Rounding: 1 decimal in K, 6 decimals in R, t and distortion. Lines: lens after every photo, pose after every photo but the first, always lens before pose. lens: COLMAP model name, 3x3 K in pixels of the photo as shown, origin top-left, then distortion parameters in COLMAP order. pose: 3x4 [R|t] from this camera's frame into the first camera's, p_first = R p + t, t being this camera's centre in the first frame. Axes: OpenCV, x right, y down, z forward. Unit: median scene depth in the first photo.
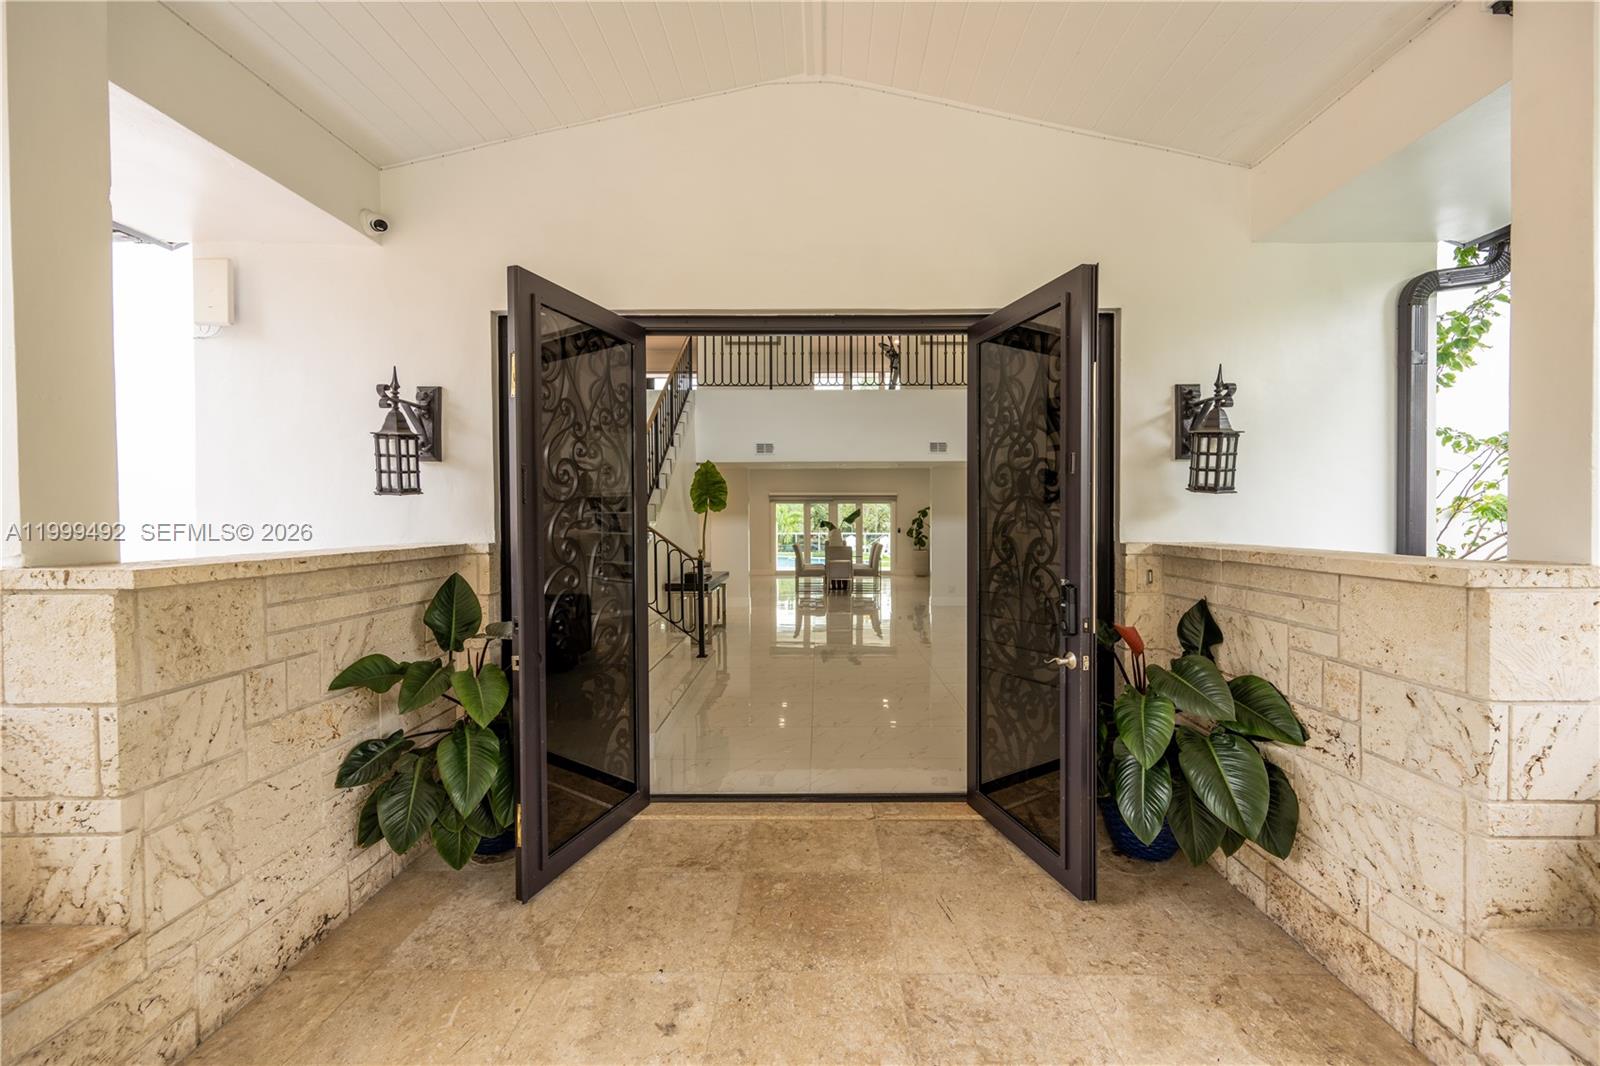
lens RADIAL K [[593.1, 0, 820.2], [0, 593.1, 540.6], [0, 0, 1]] dist [0.000494, 0.000011]
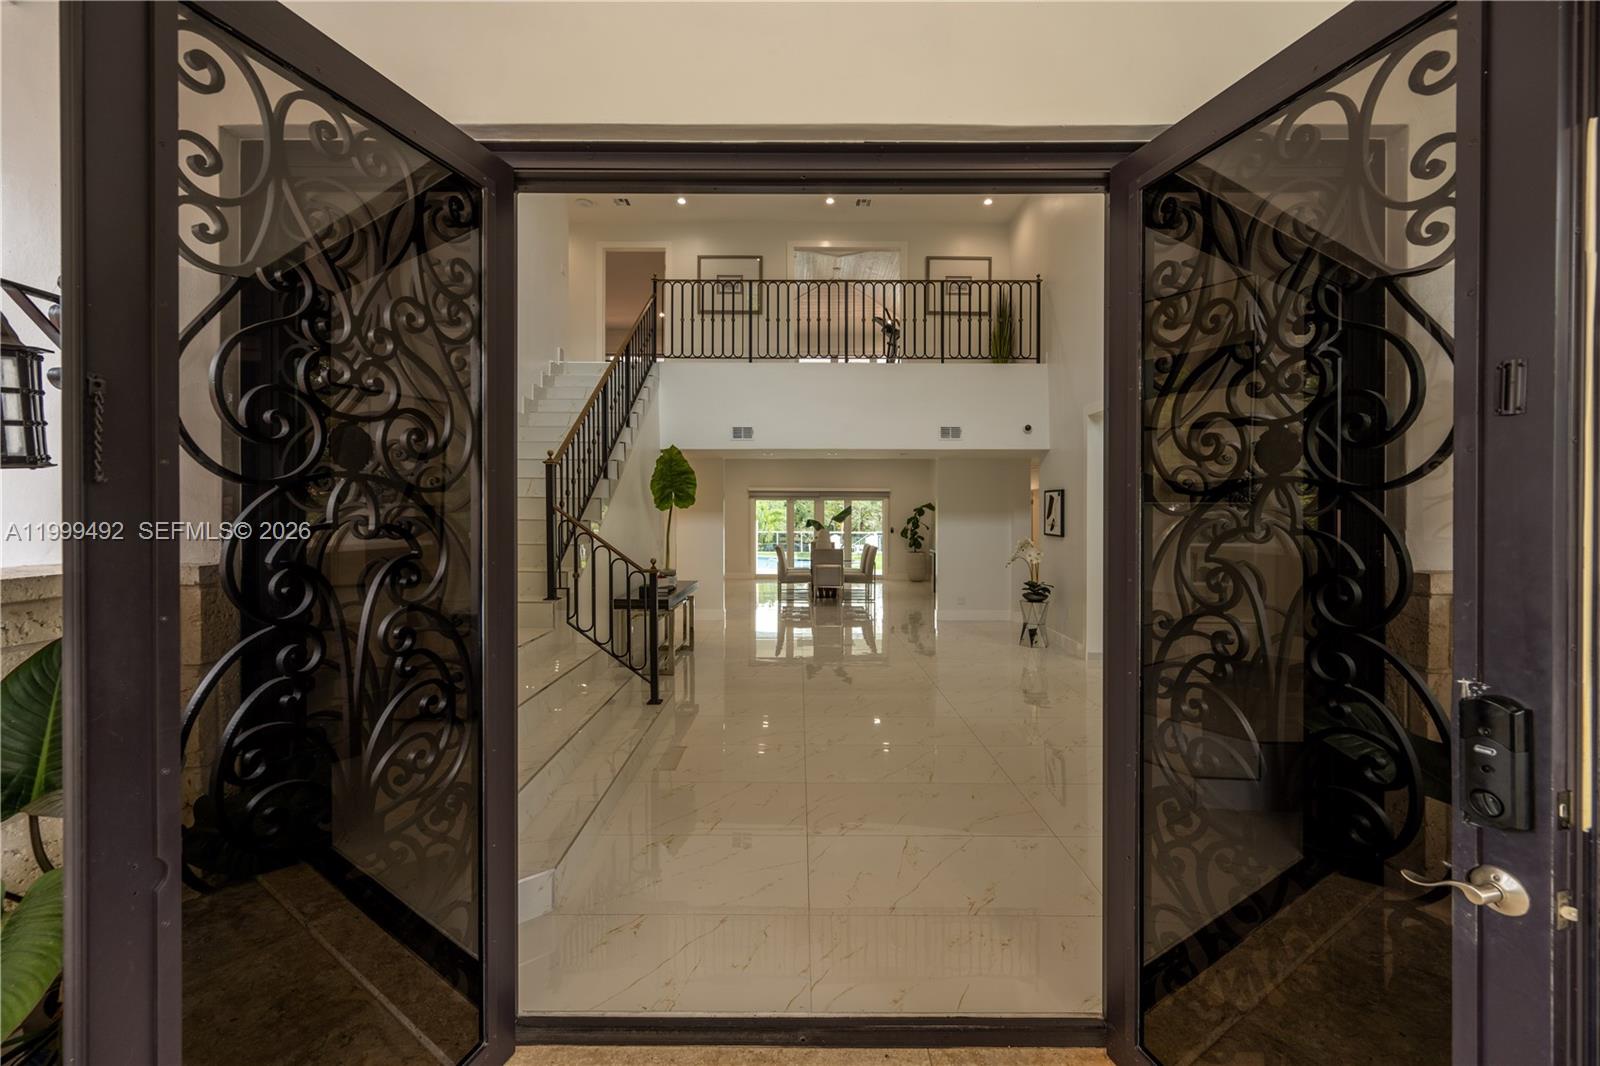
lens RADIAL K [[616.1, 0, 800.0], [0, 616.1, 533.0], [0, 0, 1]] dist [-0.000399, 0.000004]
pose [[0.999981, 0.004976, -0.003544, -0.005772], [-0.005011, 0.999938, -0.009933, -0.004118], [0.003494, 0.009950, 0.999944, 0.087785]]
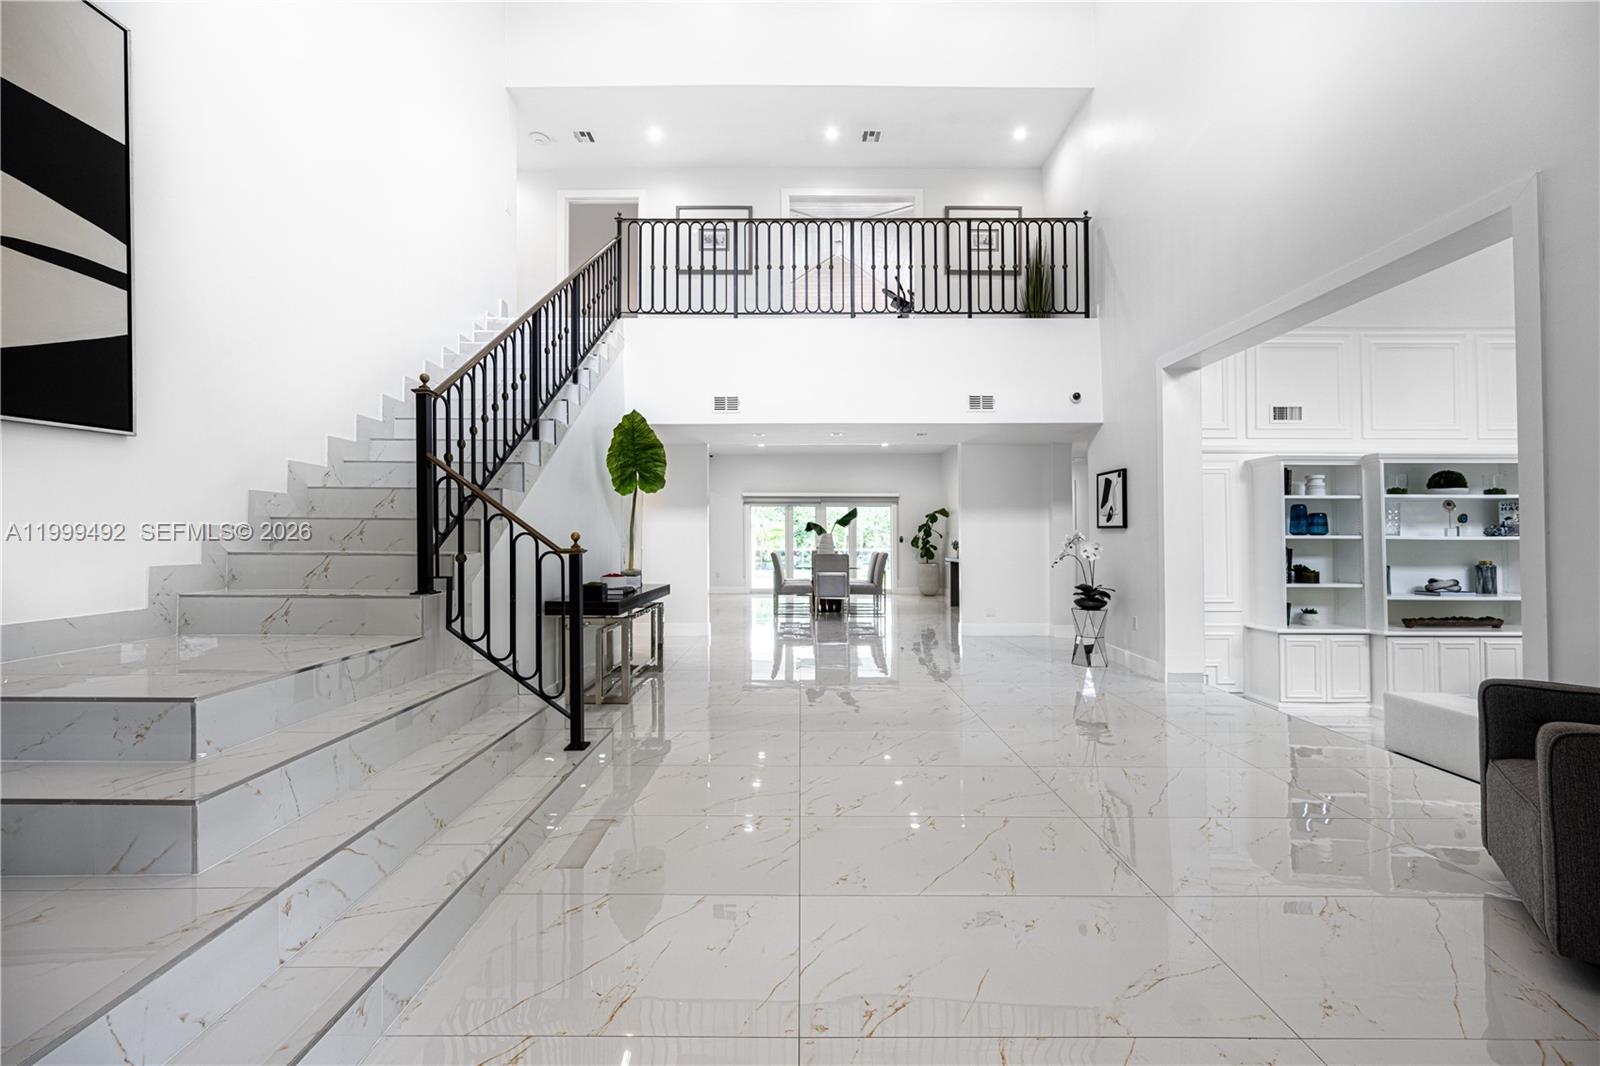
lens RADIAL K [[635.2, 0, 800.0], [0, 635.2, 533.0], [0, 0, 1]] dist [0.001547, 0.000075]
pose [[0.999986, 0.000960, -0.005255, -0.003150], [-0.001172, 0.999174, -0.040612, 0.014540], [0.005212, 0.040618, 0.999161, 0.180516]]
